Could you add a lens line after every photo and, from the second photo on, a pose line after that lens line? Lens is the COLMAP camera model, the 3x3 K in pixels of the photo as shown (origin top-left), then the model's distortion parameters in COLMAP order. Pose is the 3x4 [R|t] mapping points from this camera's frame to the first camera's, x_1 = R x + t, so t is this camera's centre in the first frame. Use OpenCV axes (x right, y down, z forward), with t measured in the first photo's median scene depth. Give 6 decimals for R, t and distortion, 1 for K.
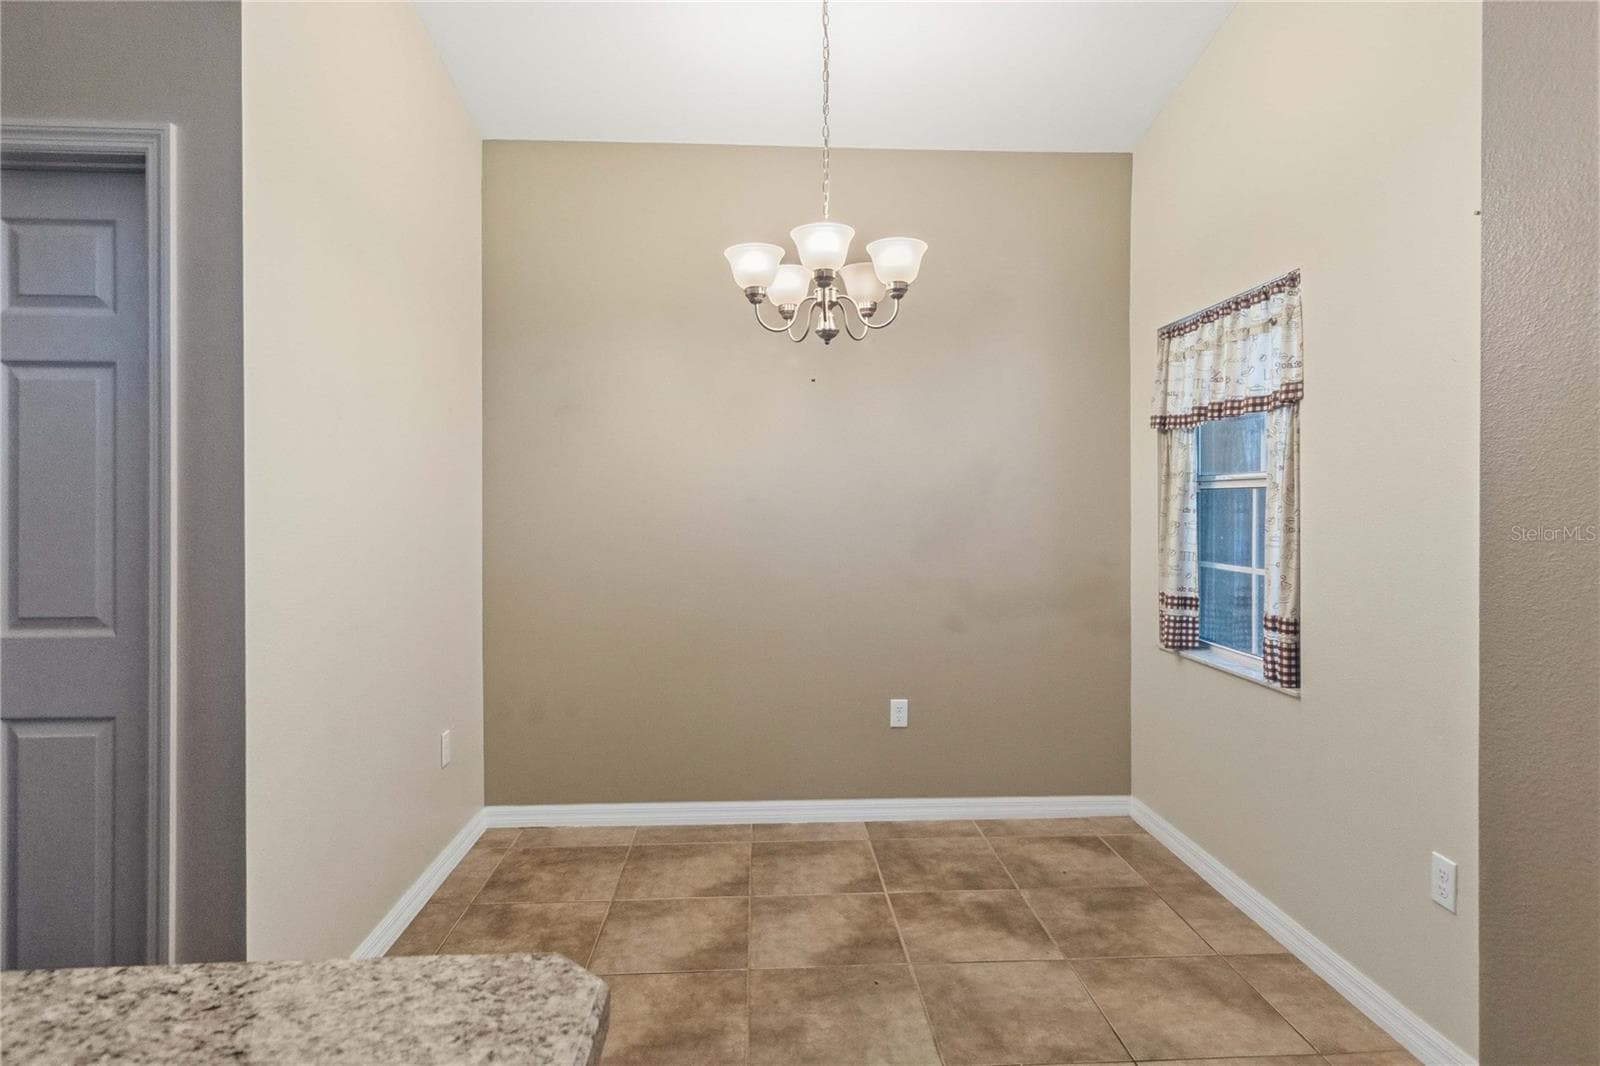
lens RADIAL K [[872.1, 0, 799.8], [0, 872.1, 500.8], [0, 0, 1]] dist [0.002009, 0.000036]
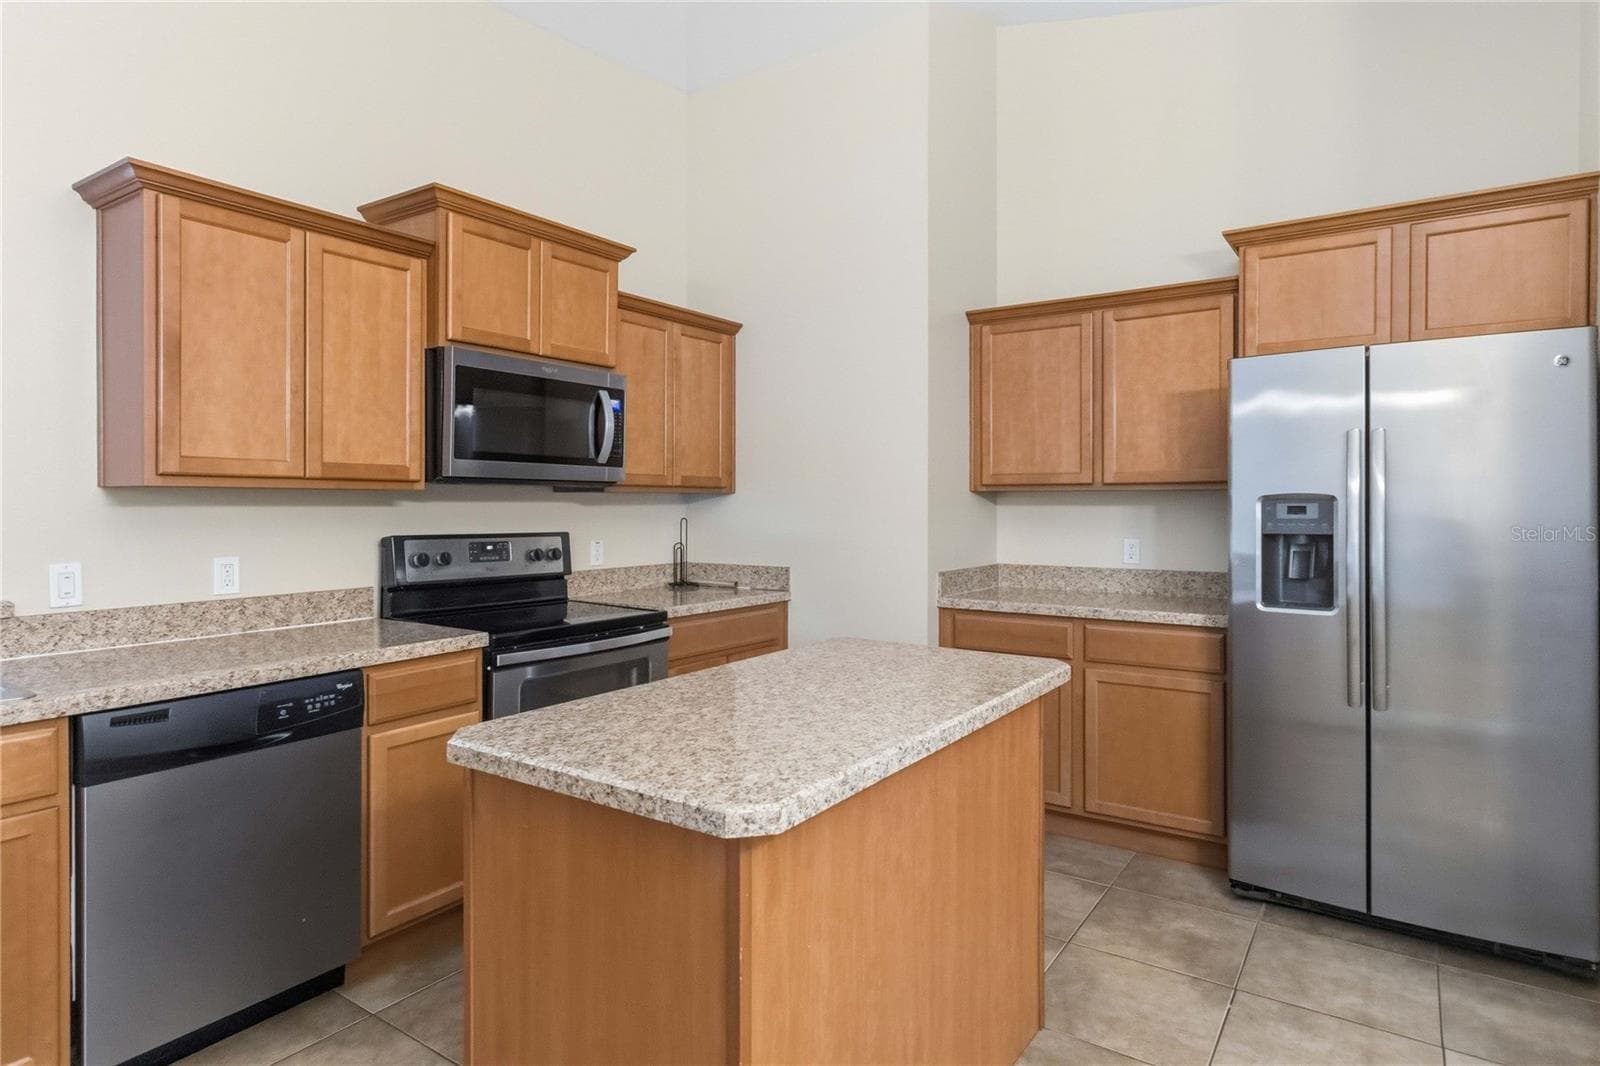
lens RADIAL K [[879.4, 0, 803.0], [0, 879.4, 513.8], [0, 0, 1]] dist [-0.003460, -0.001092]
pose [[-0.614529, 0.008967, -0.788844, 0.245081], [0.003519, 0.999957, 0.008625, 0.004134], [0.788887, 0.002525, -0.614534, 0.552389]]
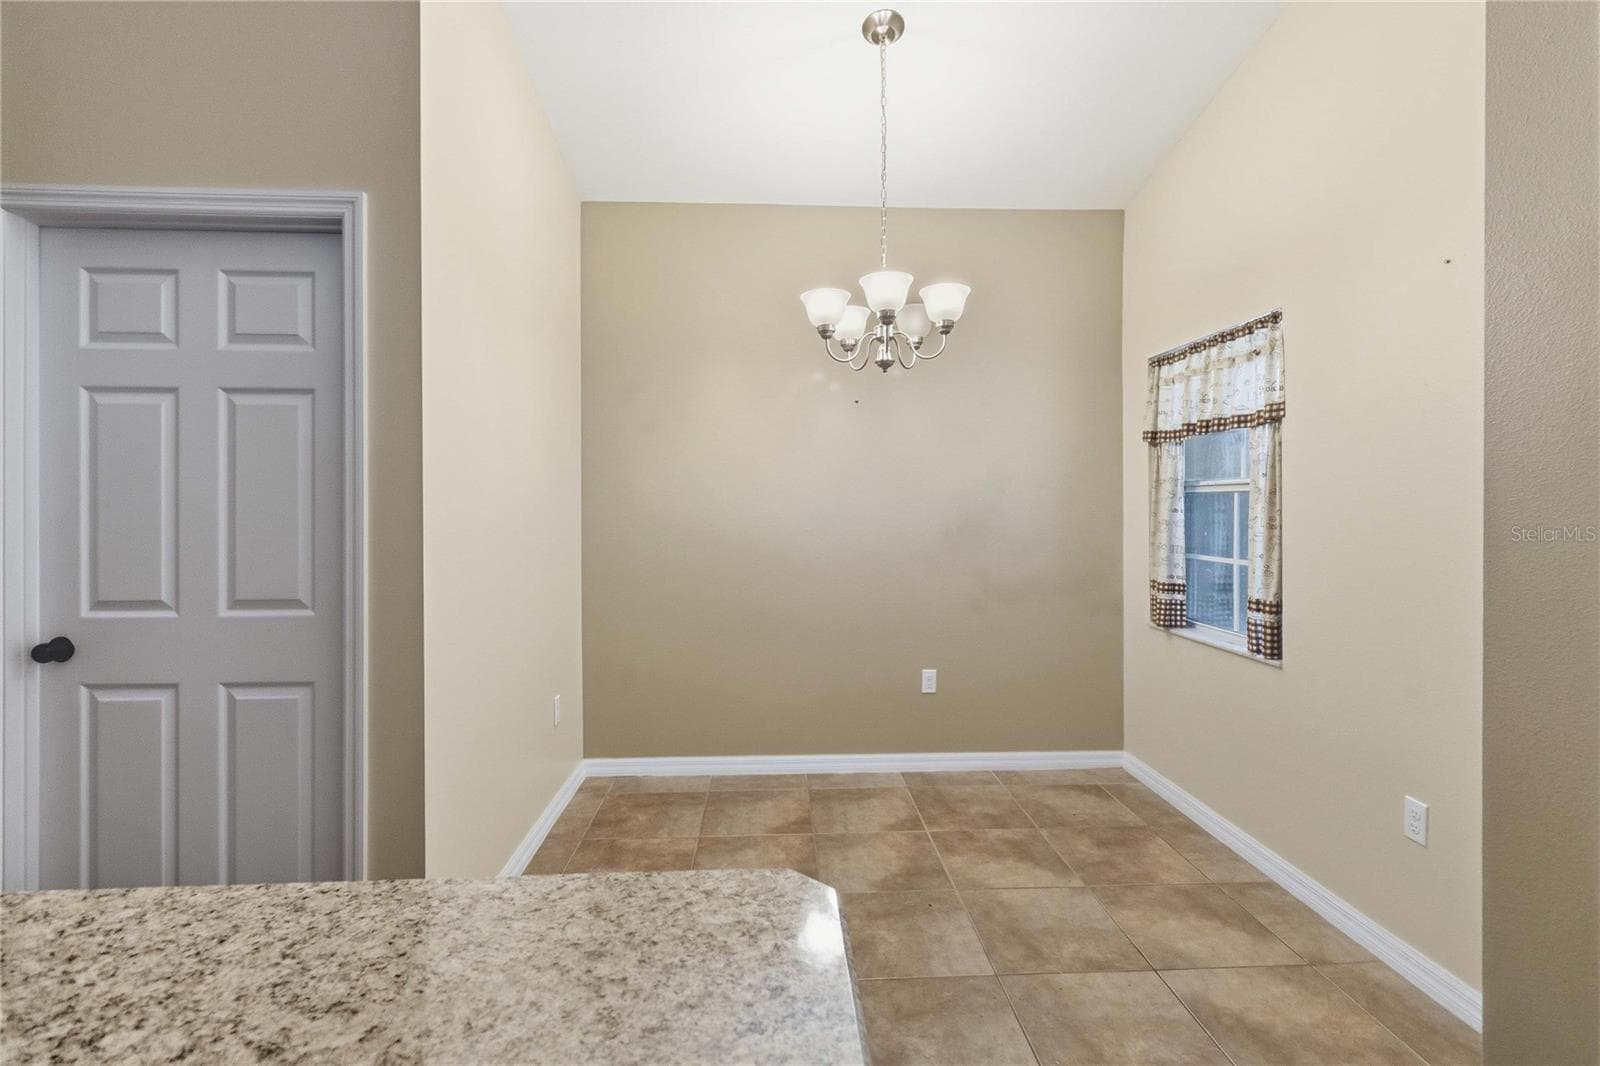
lens RADIAL K [[737.8, 0, 801.4], [0, 737.8, 504.1], [0, 0, 1]] dist [0.001071, -0.000298]
pose [[0.999965, -0.001457, -0.008237, -0.071368], [0.001467, 0.999998, 0.001198, -0.000016], [0.008235, -0.001210, 0.999965, -0.012892]]
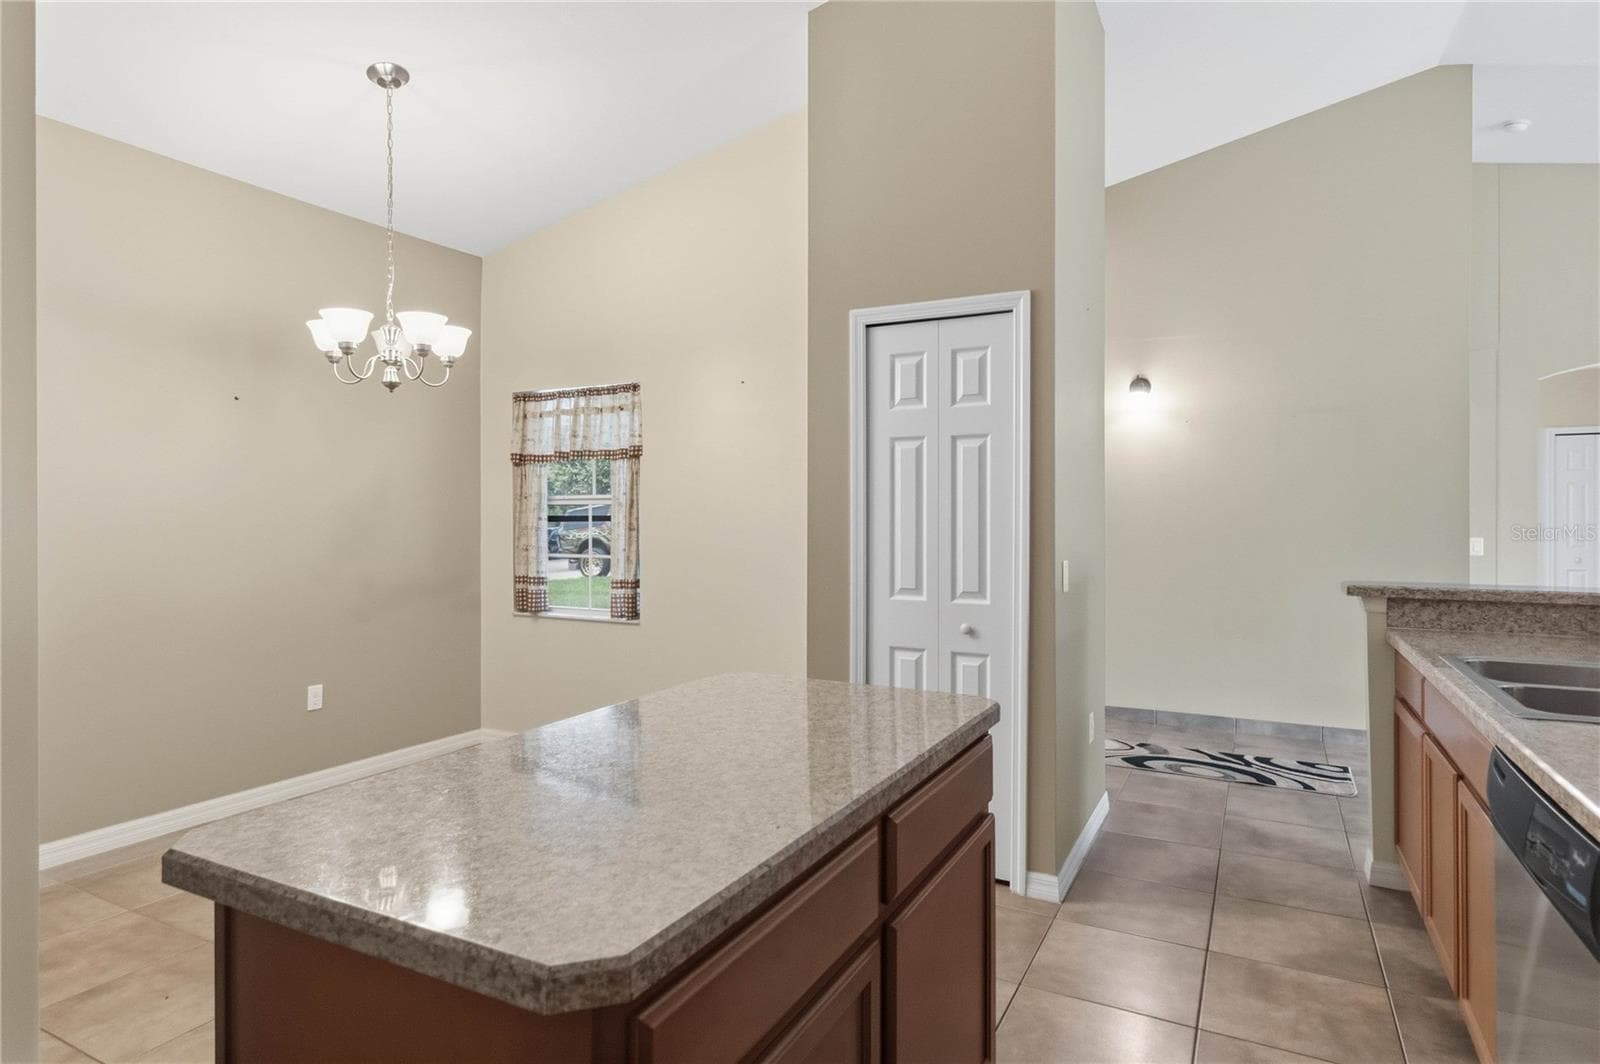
lens RADIAL K [[864.0, 0, 799.6], [0, 864.0, 516.6], [0, 0, 1]] dist [0.000067, -0.000480]
pose [[0.528943, -0.002718, 0.848653, -0.708404], [-0.001611, 0.999990, 0.004207, -0.000235], [-0.848656, -0.003592, 0.528933, -0.193893]]
